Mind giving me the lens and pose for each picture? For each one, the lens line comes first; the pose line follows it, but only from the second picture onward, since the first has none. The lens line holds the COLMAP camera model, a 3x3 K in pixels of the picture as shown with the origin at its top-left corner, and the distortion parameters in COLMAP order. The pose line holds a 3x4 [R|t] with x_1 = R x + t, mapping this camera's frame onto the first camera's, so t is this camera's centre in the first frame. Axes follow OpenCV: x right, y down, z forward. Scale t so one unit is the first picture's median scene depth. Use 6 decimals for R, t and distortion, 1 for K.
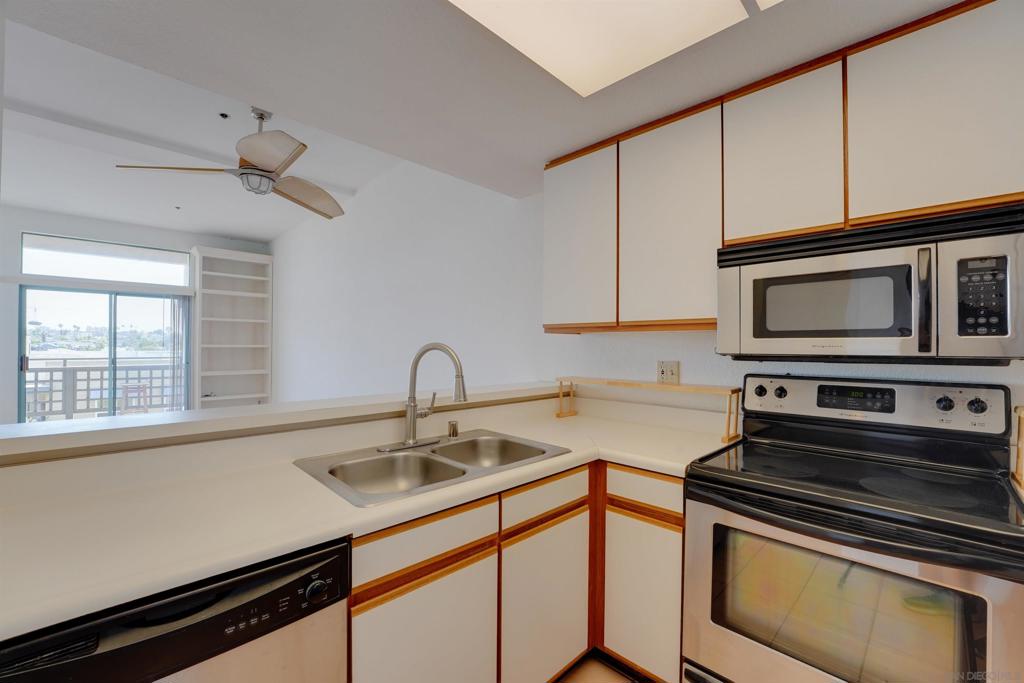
lens RADIAL K [[417.7, 0, 510.8], [0, 417.7, 344.5], [0, 0, 1]] dist [-0.029786, 0.004745]
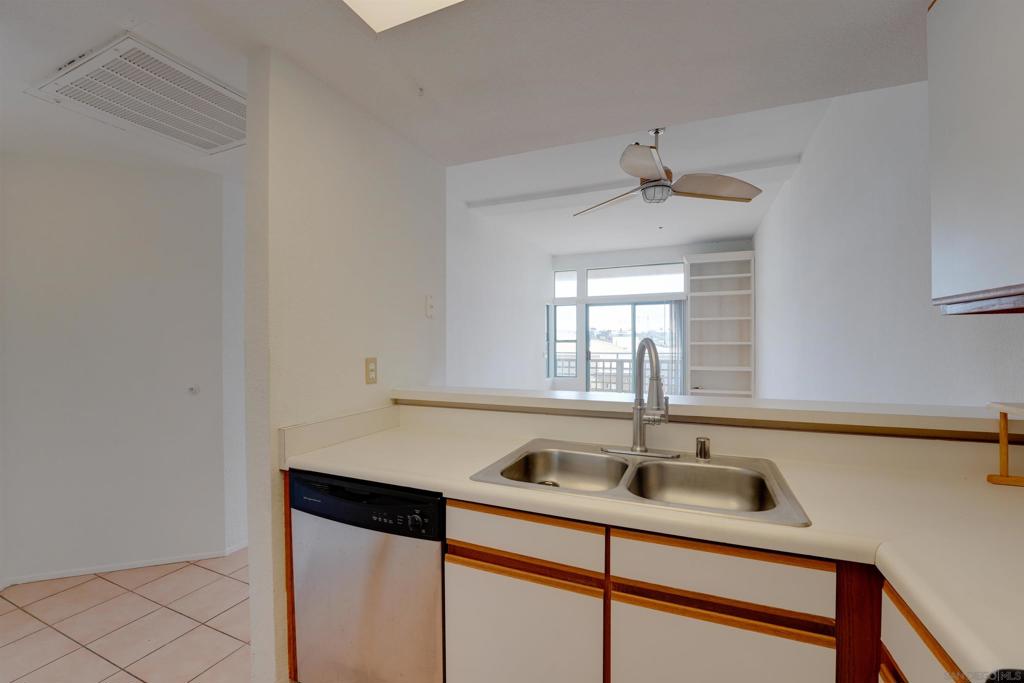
lens RADIAL K [[423.5, 0, 511.3], [0, 423.5, 345.3], [0, 0, 1]] dist [-0.022514, -0.000153]
pose [[0.380601, -0.000875, -0.924739, 0.128713], [0.008310, 0.999962, 0.002474, 0.001767], [0.924702, -0.008626, 0.380594, 0.105286]]
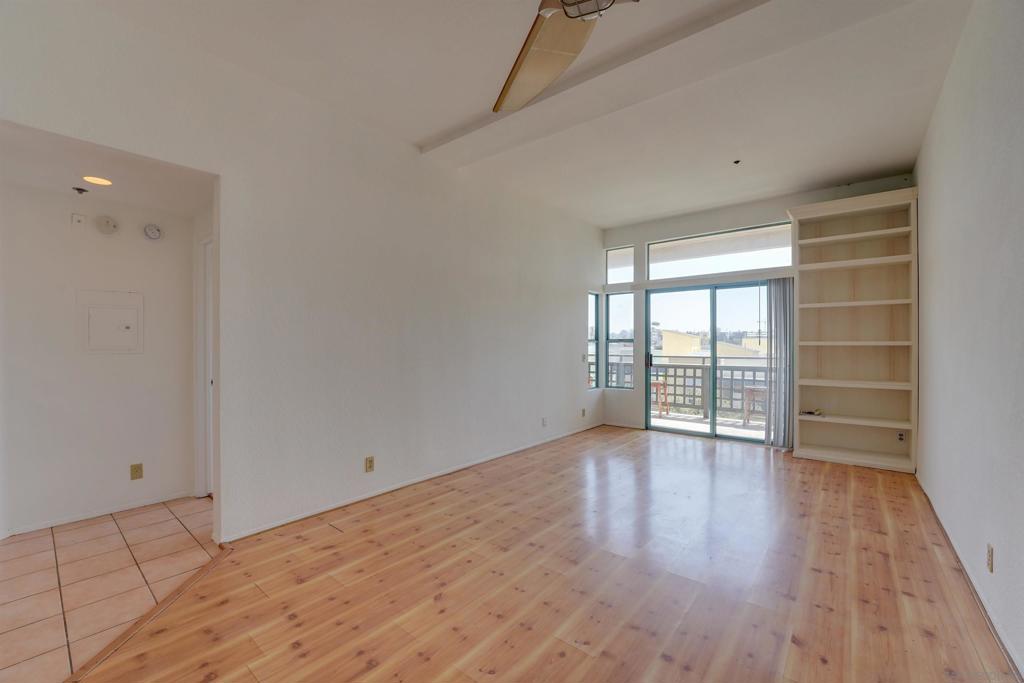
lens RADIAL K [[417.7, 0, 510.8], [0, 417.7, 344.5], [0, 0, 1]] dist [-0.029786, 0.004745]
pose [[0.101848, -0.006252, -0.994780, -0.079165], [0.002978, 0.999978, -0.005980, 0.008008], [0.994795, -0.002354, 0.101865, 0.415829]]
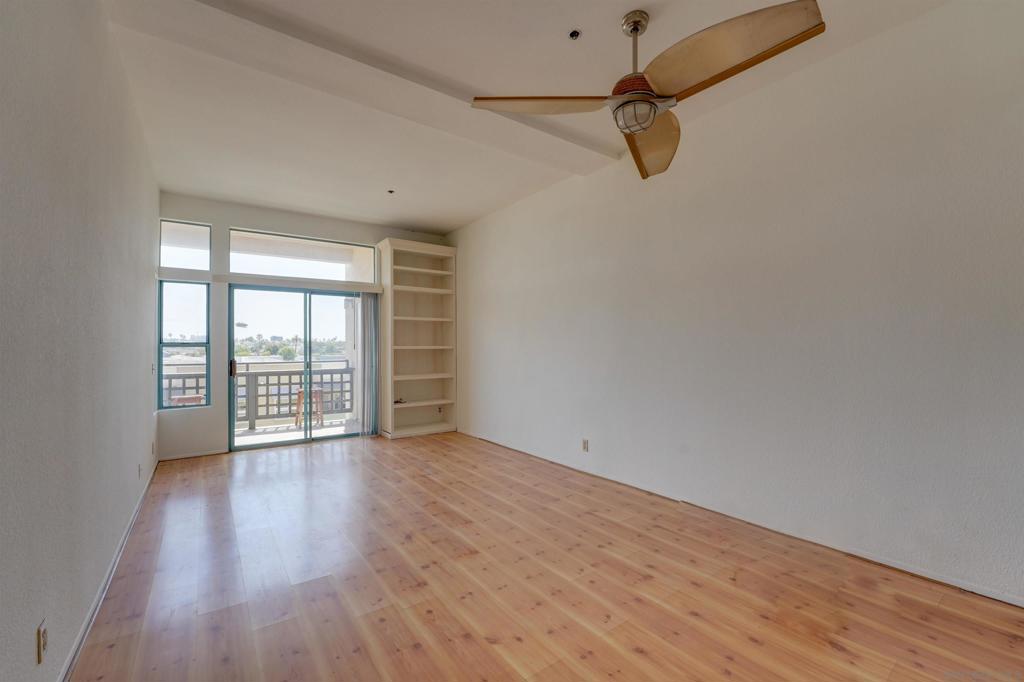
lens RADIAL K [[423.5, 0, 511.3], [0, 423.5, 344.8], [0, 0, 1]] dist [-0.022514, -0.000153]
pose [[0.988860, -0.013855, -0.148200, -0.352234], [0.013085, 0.999895, -0.006169, 0.006473], [0.148270, 0.004162, 0.988938, 0.112153]]
